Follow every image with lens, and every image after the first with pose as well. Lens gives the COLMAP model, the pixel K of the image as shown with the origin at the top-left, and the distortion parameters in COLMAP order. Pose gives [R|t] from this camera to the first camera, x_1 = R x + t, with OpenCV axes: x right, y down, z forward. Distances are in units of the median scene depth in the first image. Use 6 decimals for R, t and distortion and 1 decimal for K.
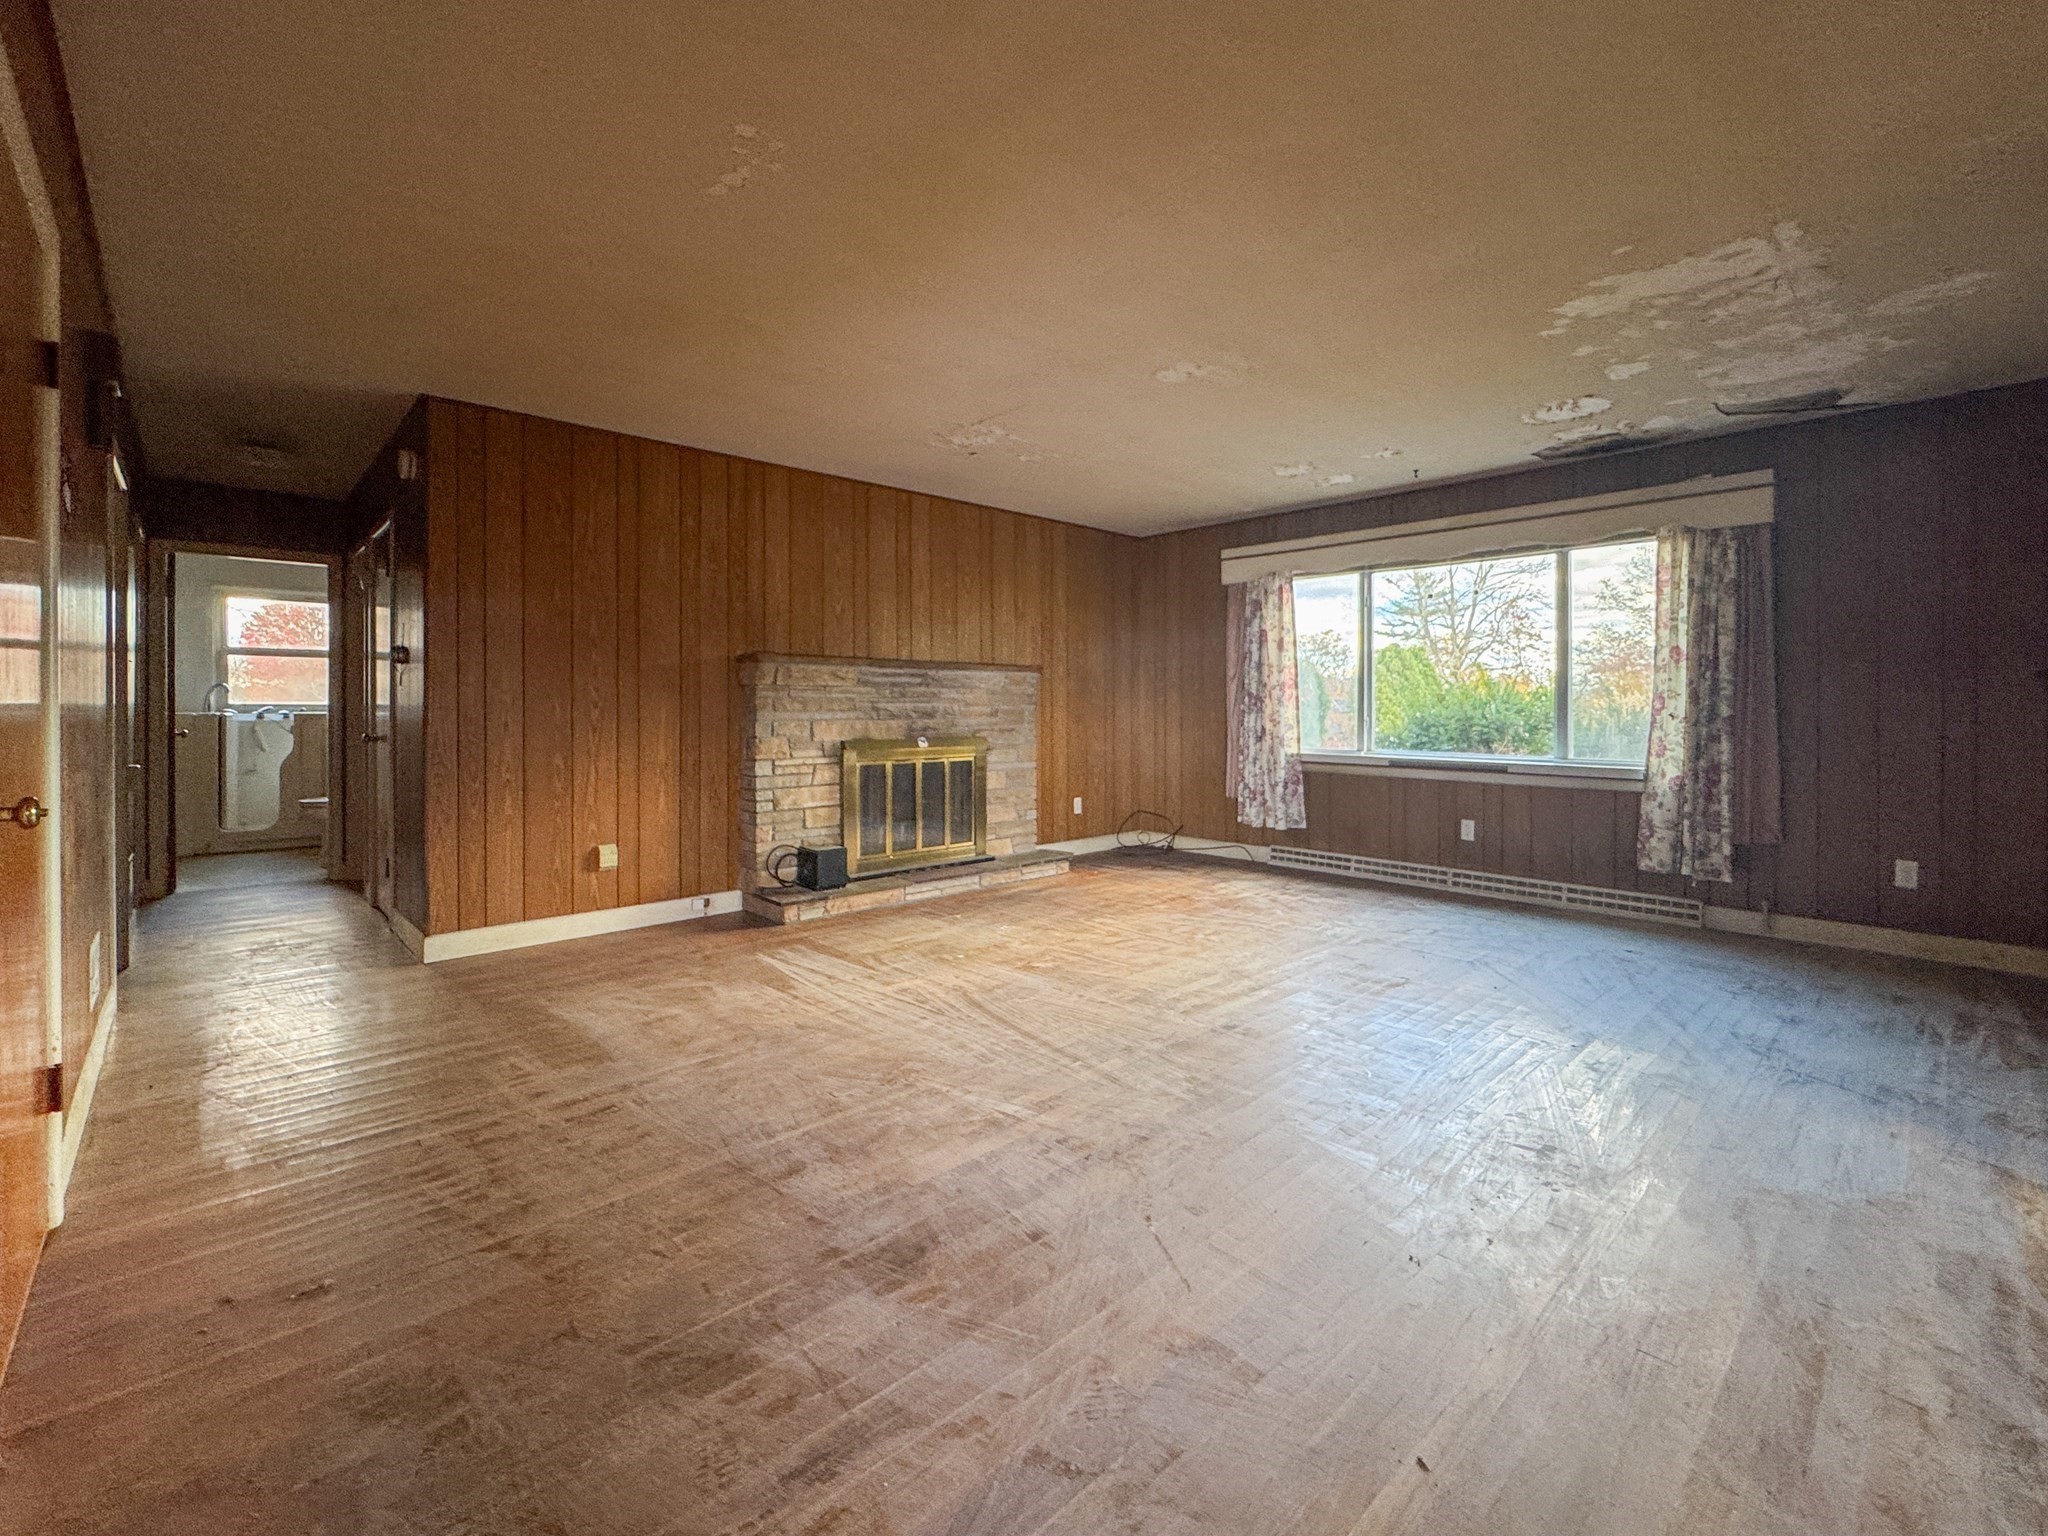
lens RADIAL K [[883.1, 0, 1023.2], [0, 883.1, 705.7], [0, 0, 1]] dist [-0.002257, -0.000025]
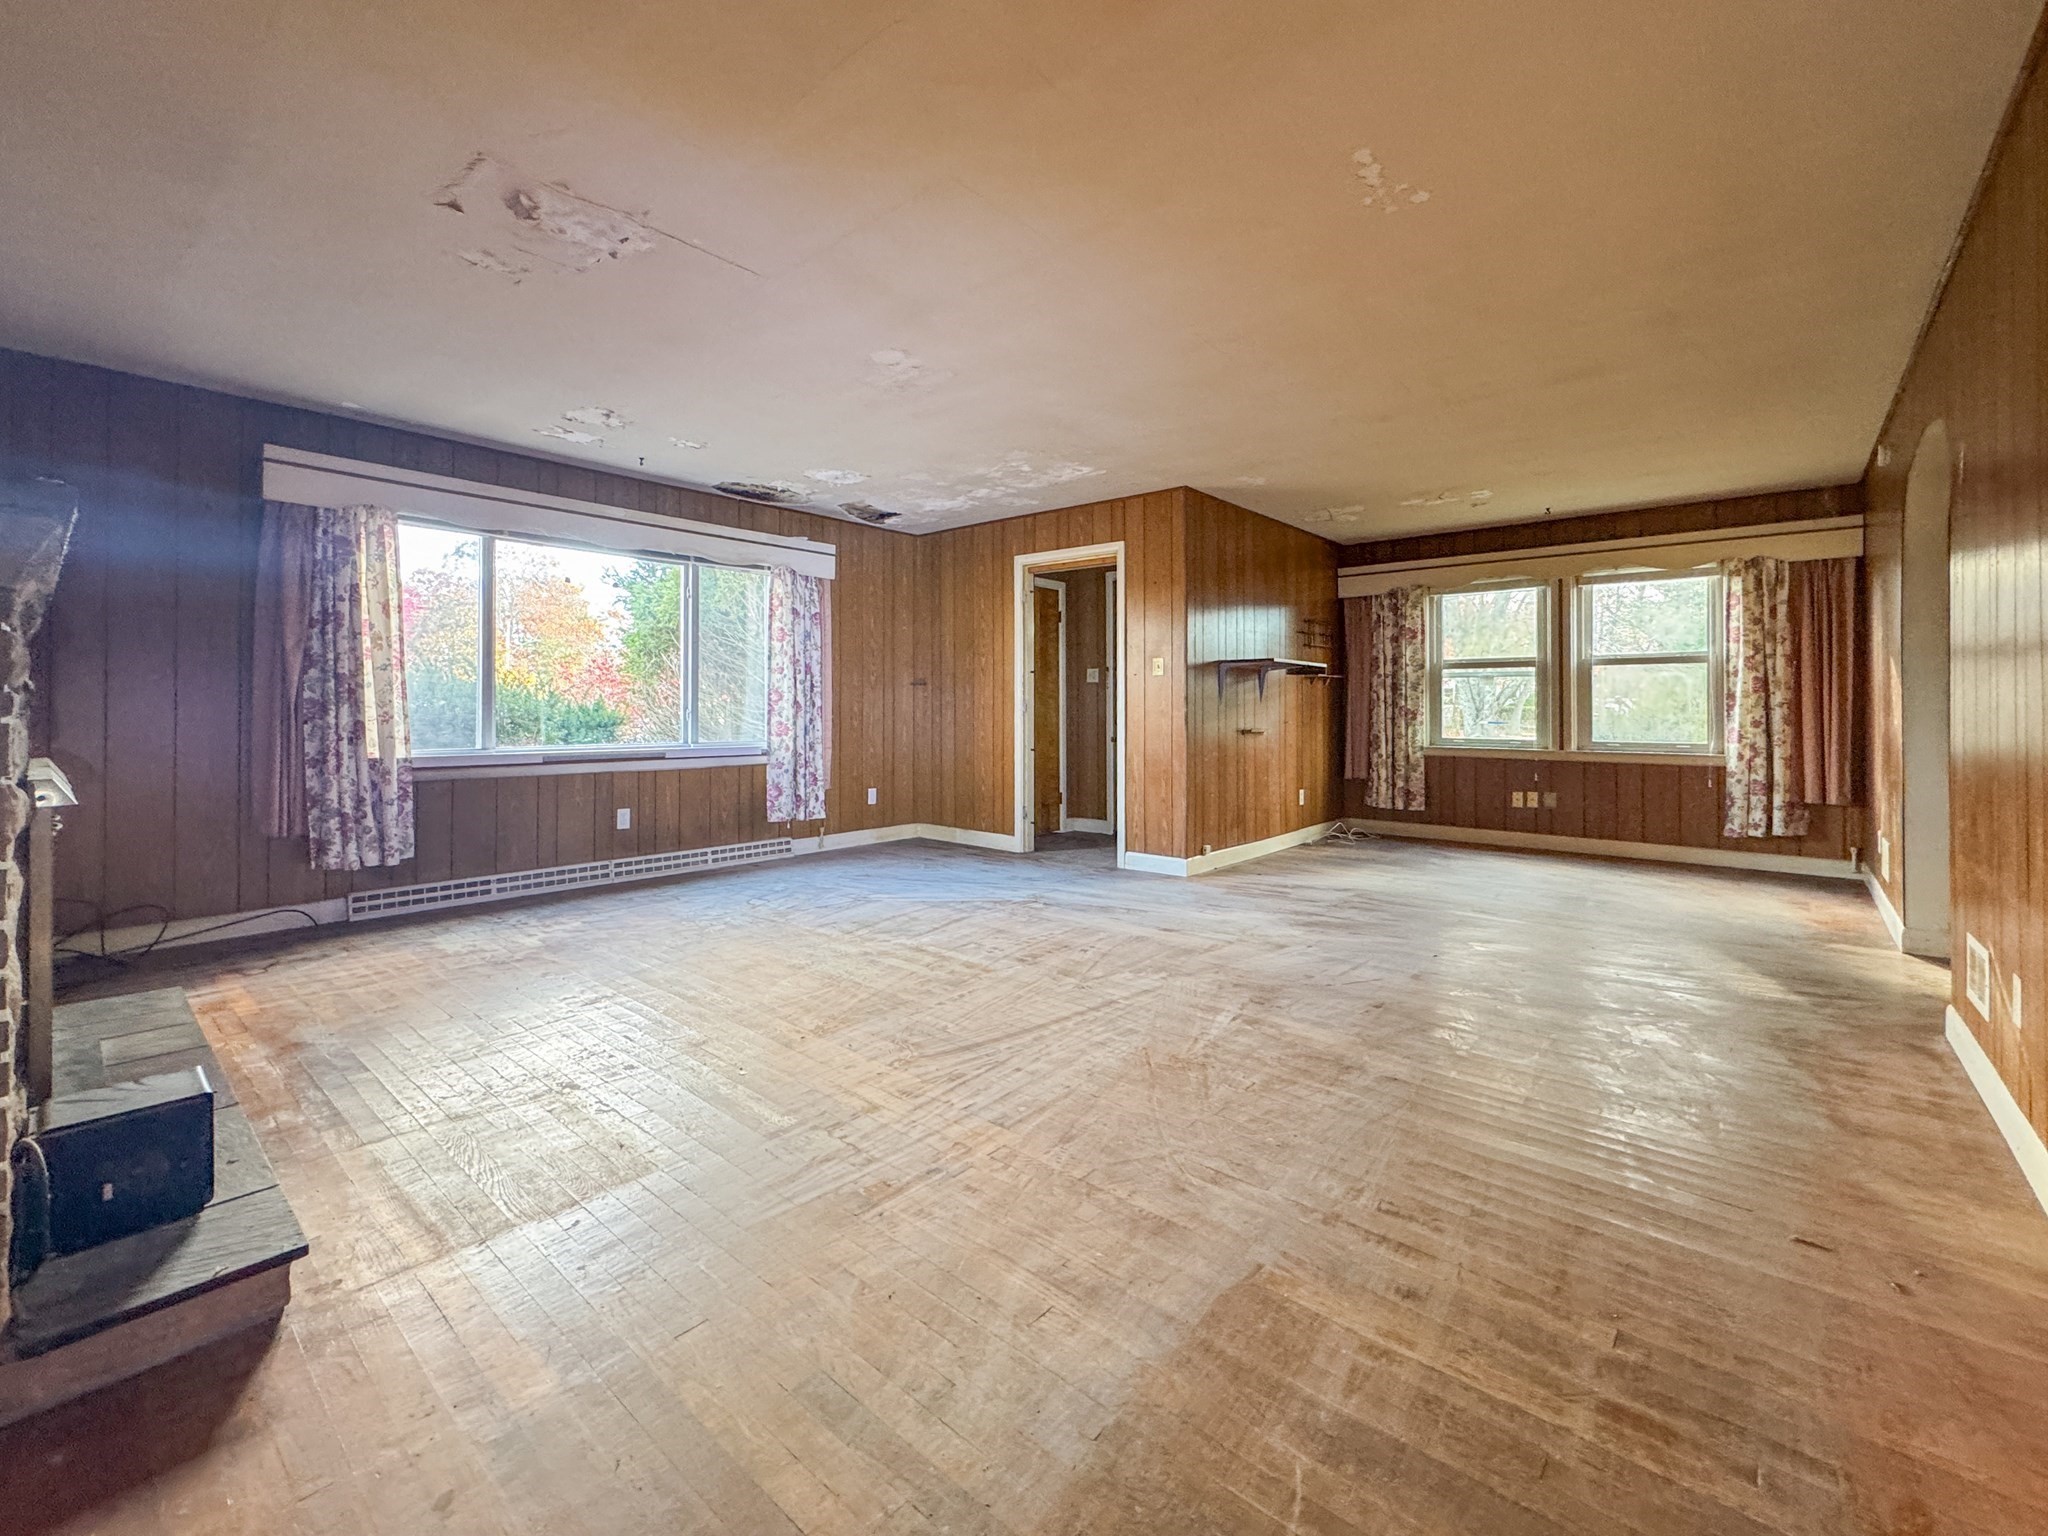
lens RADIAL K [[883.1, 0, 1023.2], [0, 883.1, 705.7], [0, 0, 1]] dist [-0.002257, -0.000025]
pose [[-0.114280, 0.001975, 0.993447, -0.839390], [-0.003754, 0.999990, -0.002419, 0.016796], [-0.993442, -0.004006, -0.114271, 0.987585]]
